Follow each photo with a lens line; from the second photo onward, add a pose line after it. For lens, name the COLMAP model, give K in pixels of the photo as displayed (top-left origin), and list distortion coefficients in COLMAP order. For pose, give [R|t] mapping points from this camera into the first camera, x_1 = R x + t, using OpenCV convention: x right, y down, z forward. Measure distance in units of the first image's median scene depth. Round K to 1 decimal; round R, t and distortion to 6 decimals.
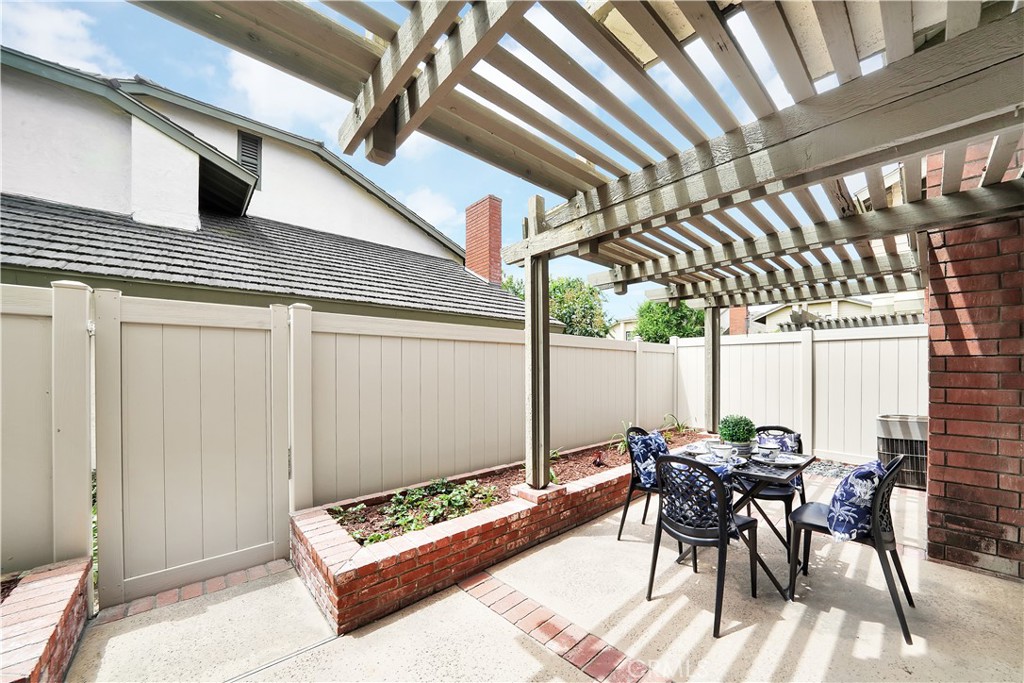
lens RADIAL K [[370.0, 0, 541.2], [0, 370.0, 353.4], [0, 0, 1]] dist [-0.012125, -0.000003]
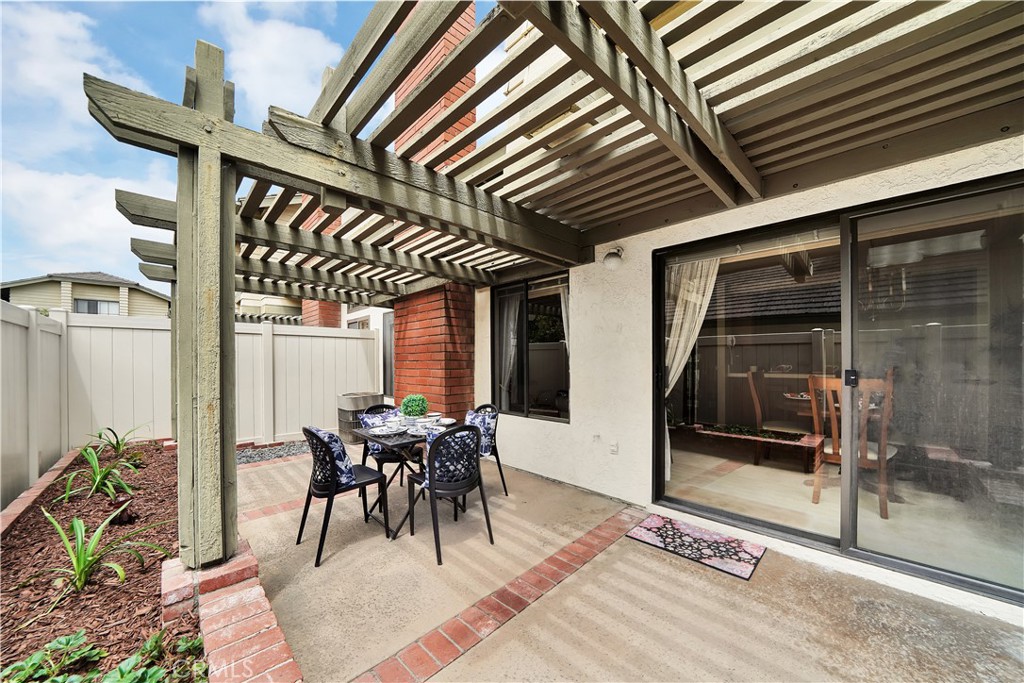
lens RADIAL K [[374.5, 0, 509.0], [0, 374.5, 352.6], [0, 0, 1]] dist [-0.001189, -0.000078]
pose [[0.009372, 0.022793, 0.999696, -0.696398], [-0.042132, 0.998861, -0.022379, 0.038941], [-0.999068, -0.041909, 0.010321, 0.653975]]
